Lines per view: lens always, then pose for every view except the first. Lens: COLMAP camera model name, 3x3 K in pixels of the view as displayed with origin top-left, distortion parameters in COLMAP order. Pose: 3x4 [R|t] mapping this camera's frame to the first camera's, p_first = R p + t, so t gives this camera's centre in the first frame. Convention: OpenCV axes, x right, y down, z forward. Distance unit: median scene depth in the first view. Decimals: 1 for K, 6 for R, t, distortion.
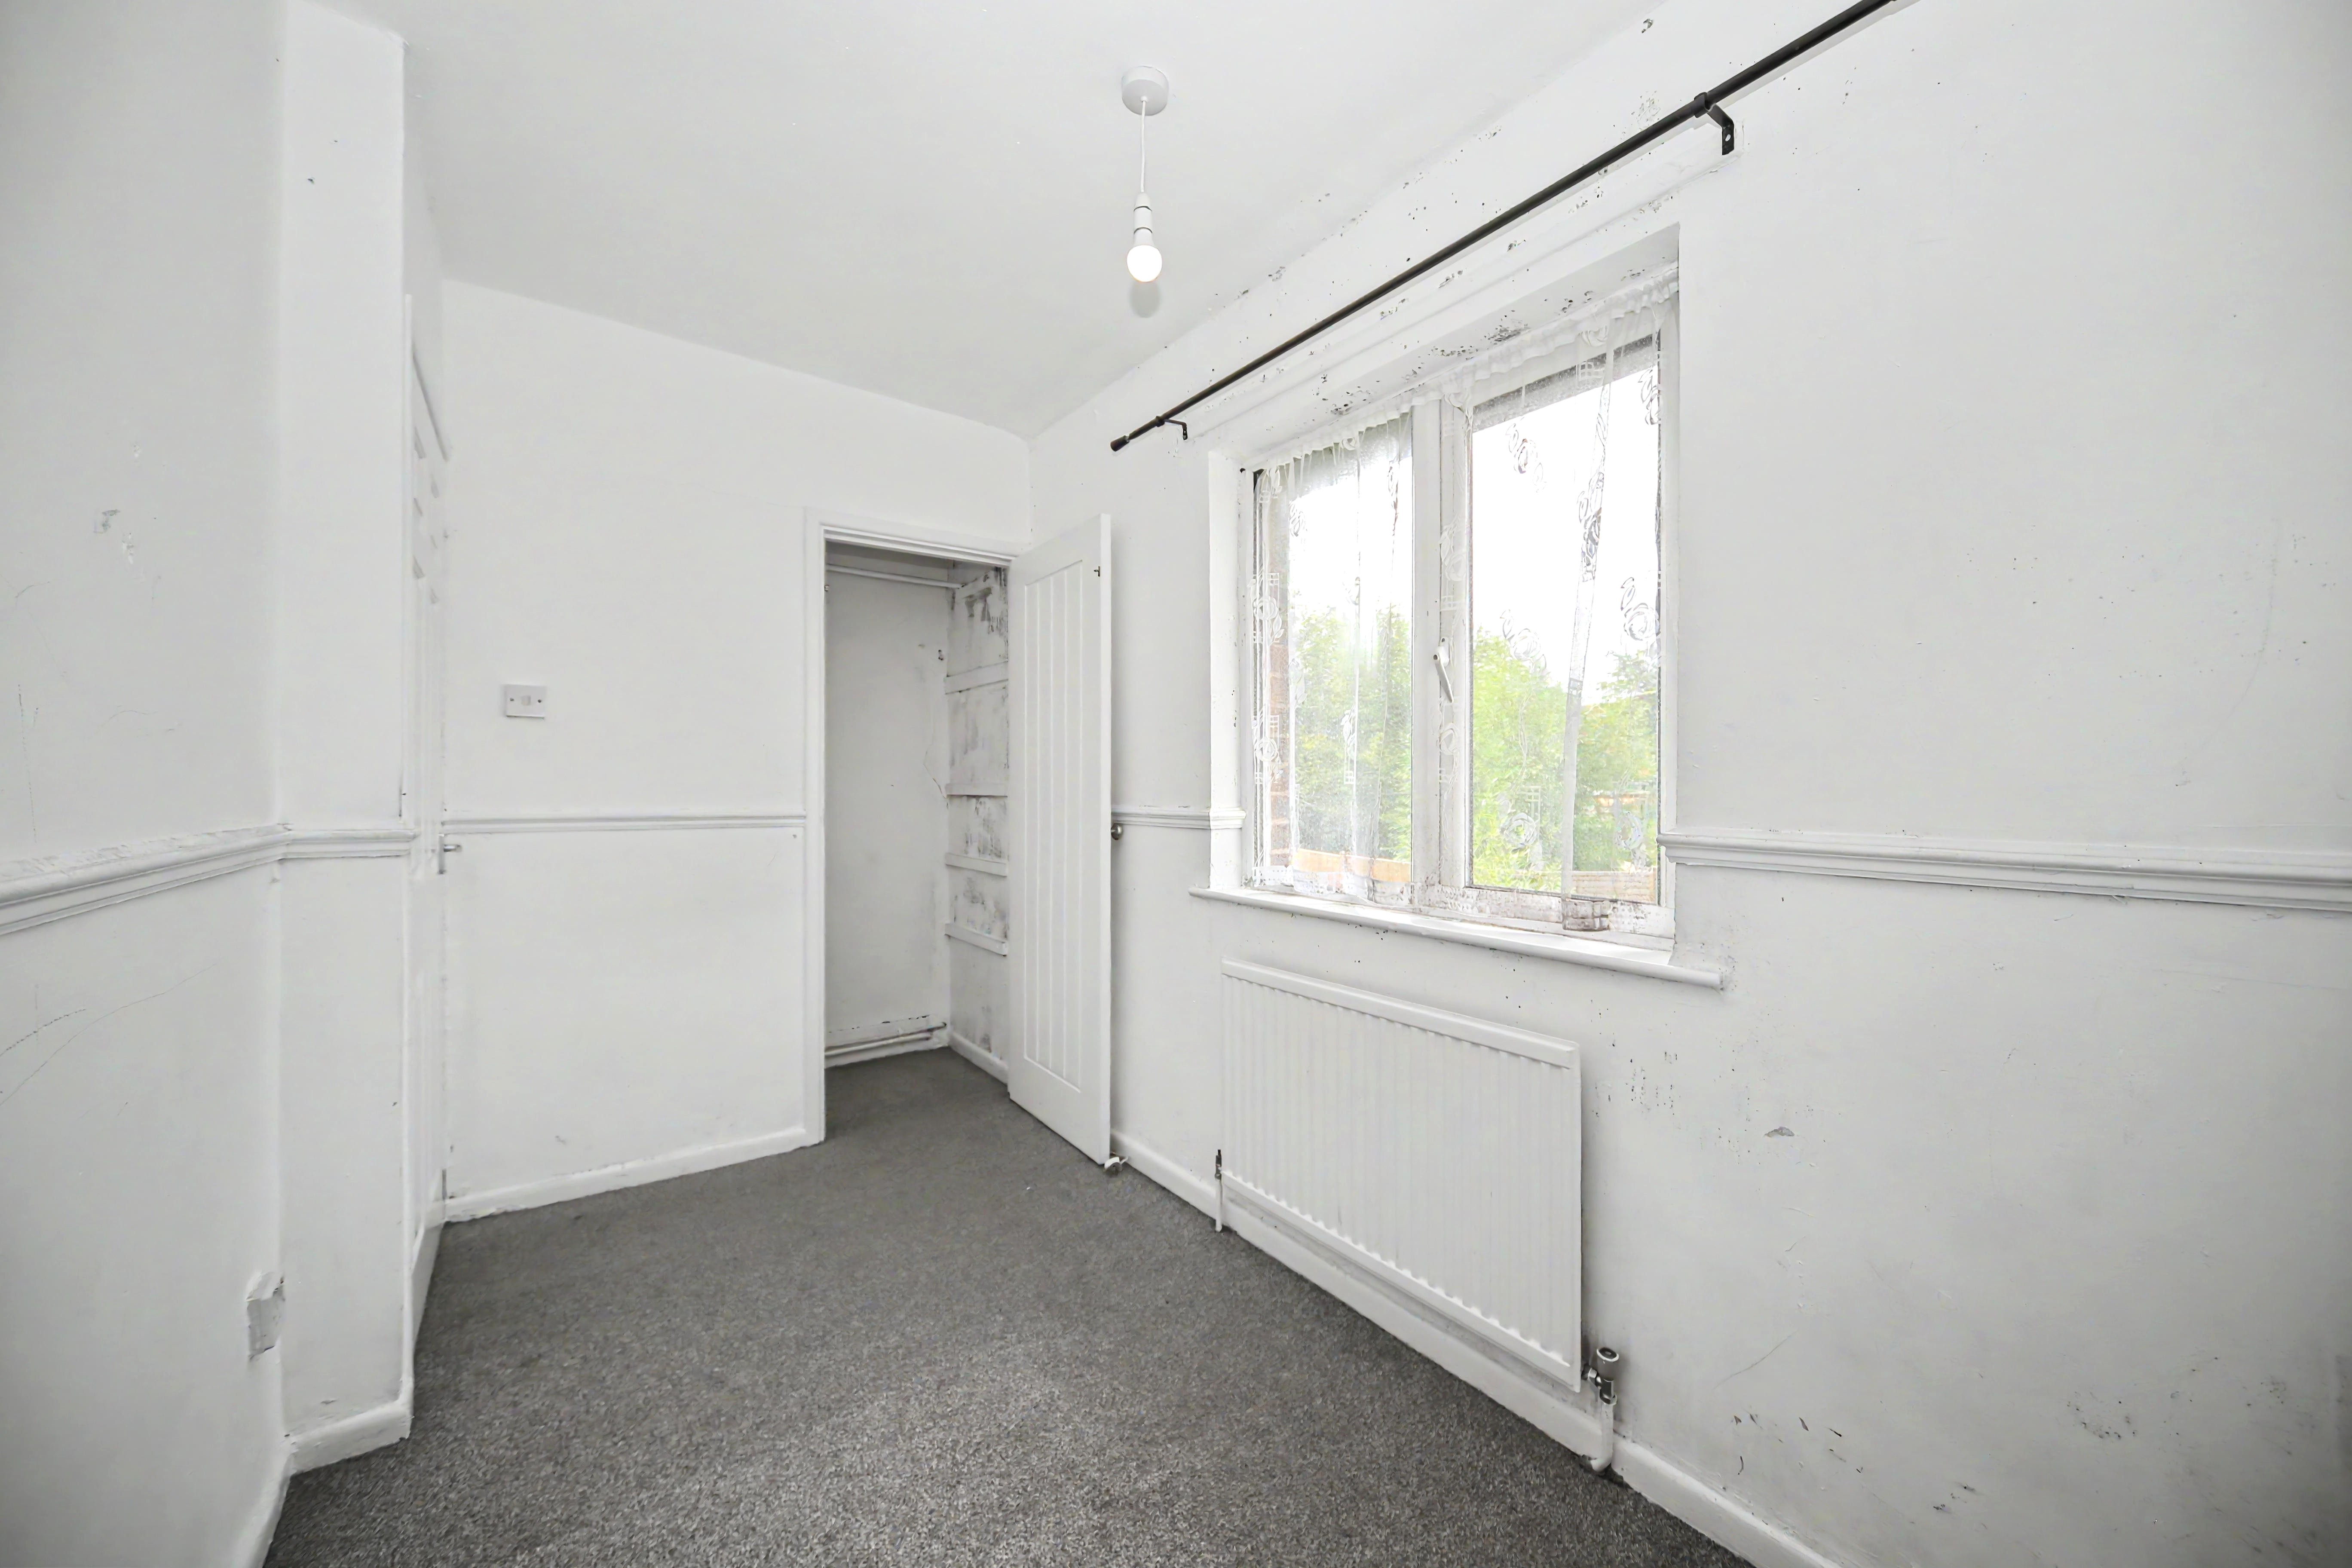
lens RADIAL K [[877.0, 0, 1176.0], [0, 877.0, 784.0], [0, 0, 1]] dist [-0.000604, -0.000166]
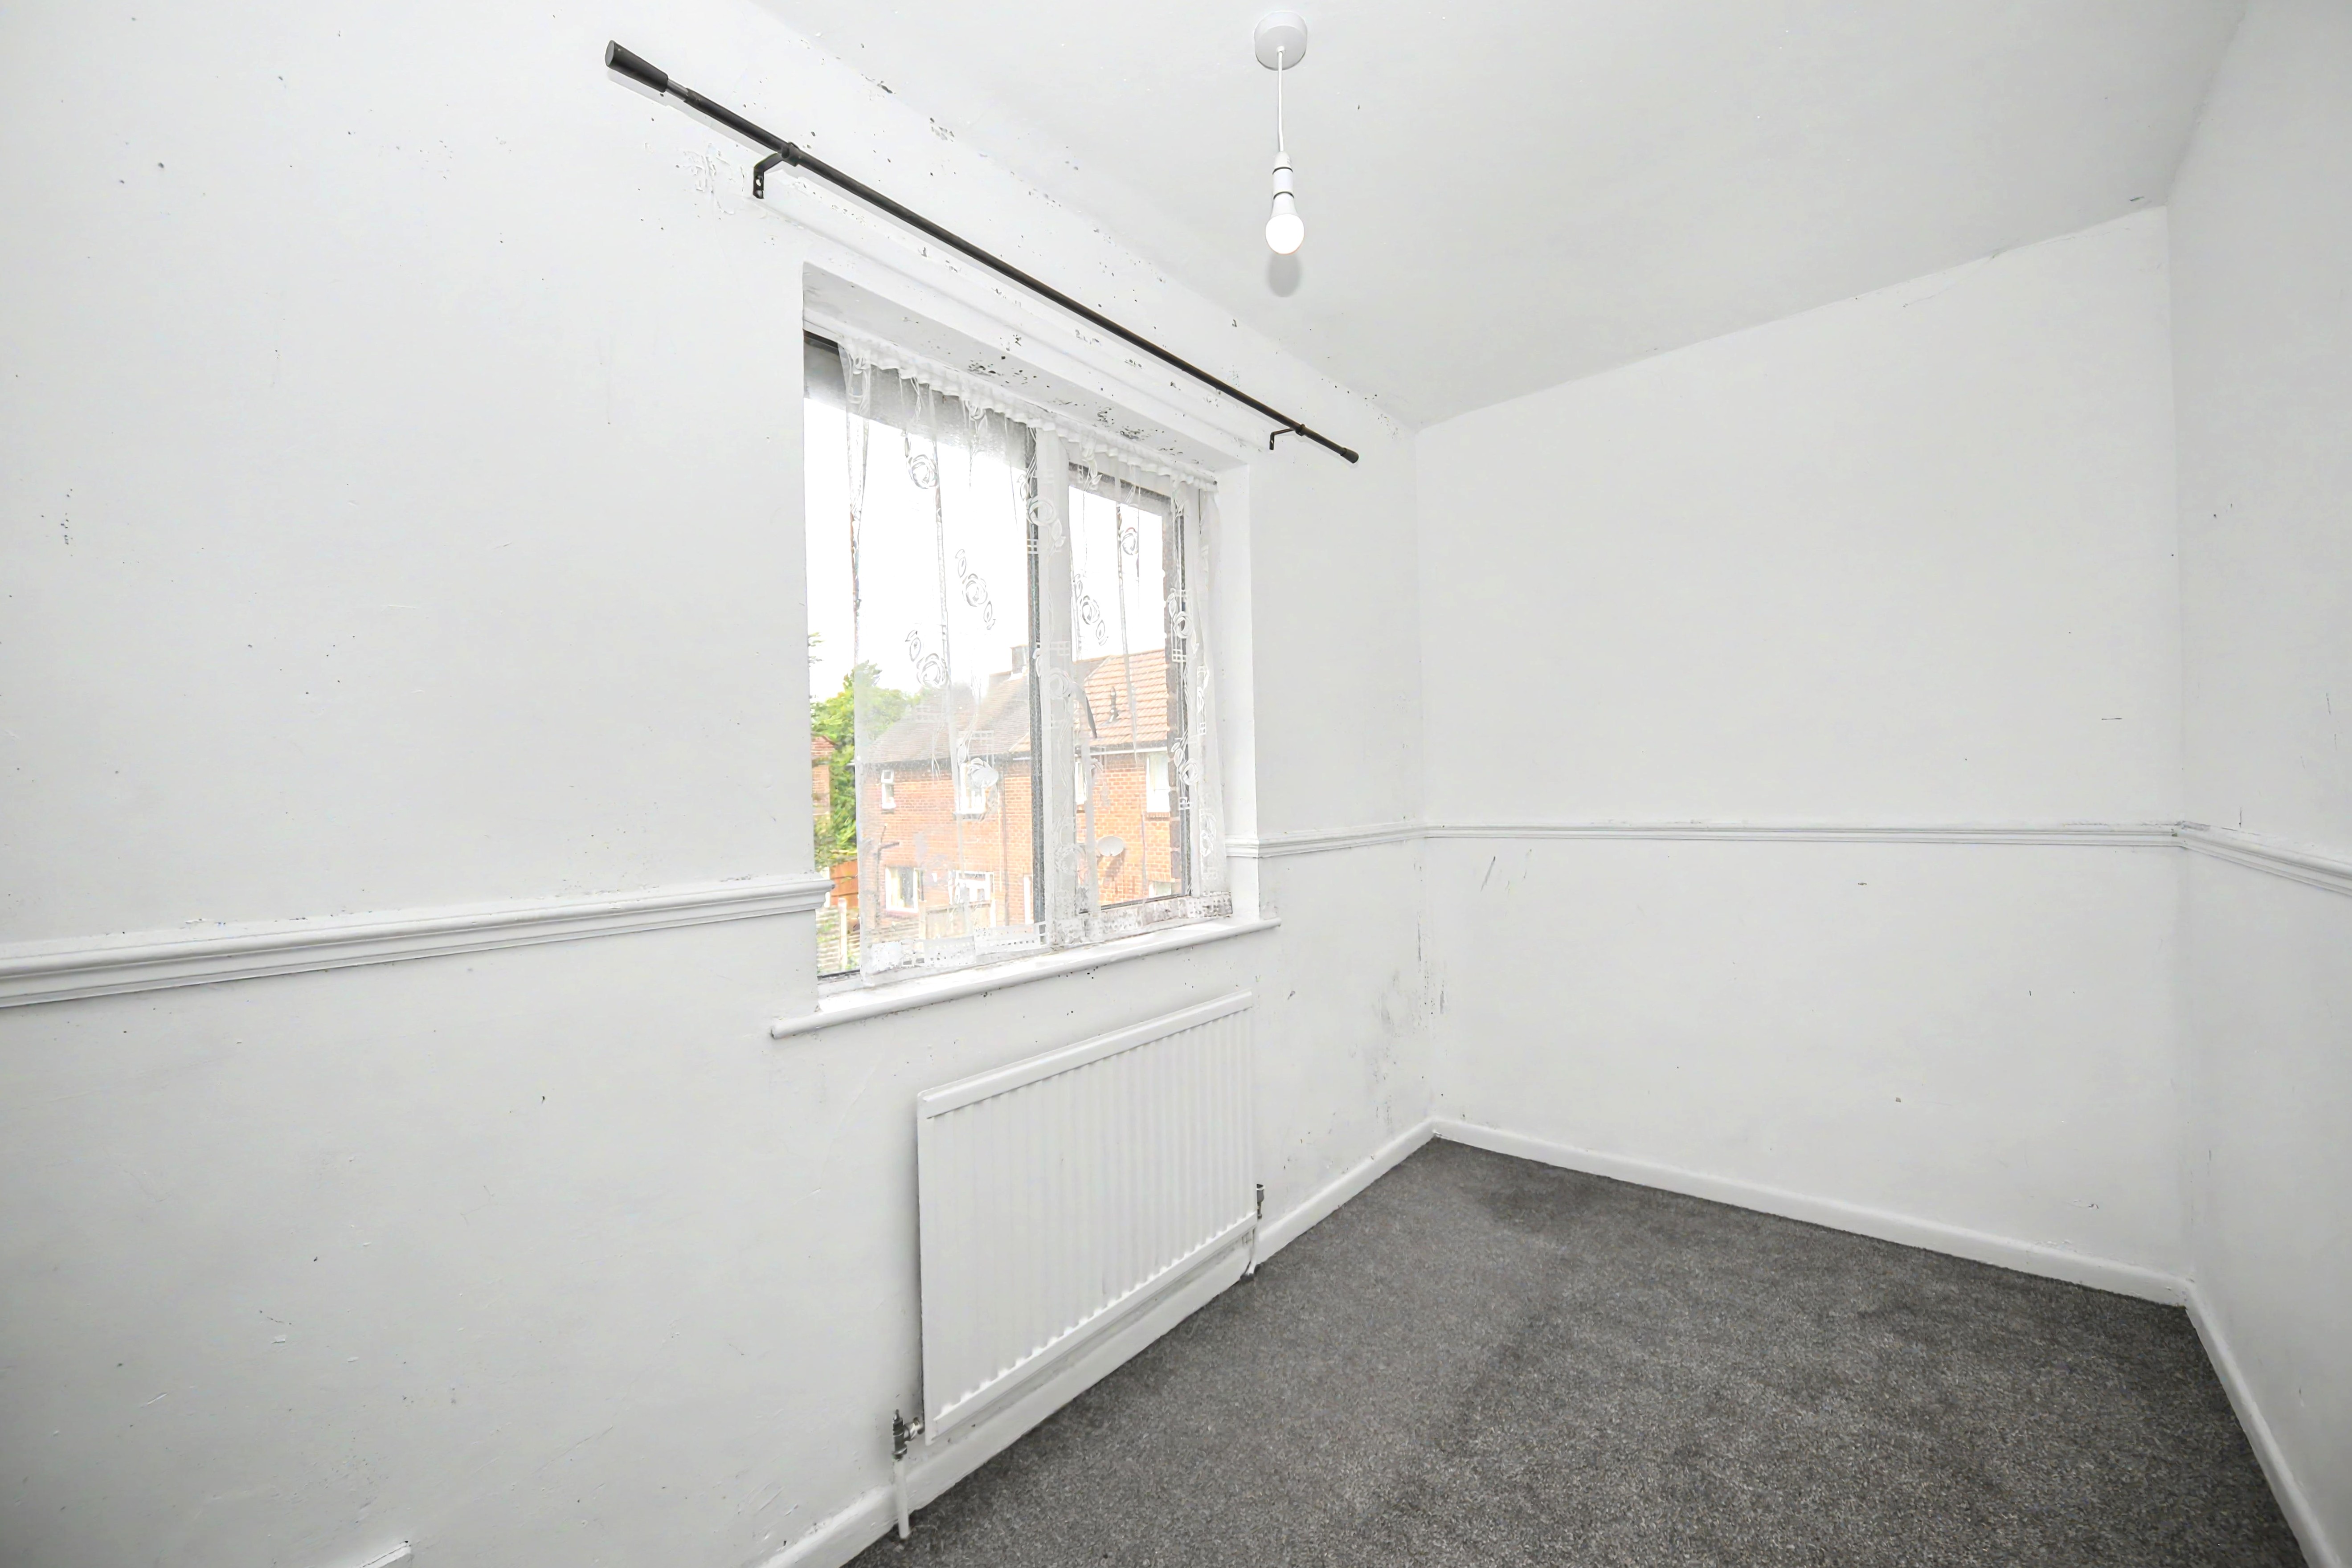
lens RADIAL K [[944.3, 0, 1176.0], [0, 944.3, 784.0], [0, 0, 1]] dist [-0.011453, -0.000045]
pose [[-0.263579, 0.008404, 0.964601, -0.799058], [0.019339, 0.999807, -0.003426, -0.031499], [-0.964444, 0.017752, -0.263691, 1.188872]]
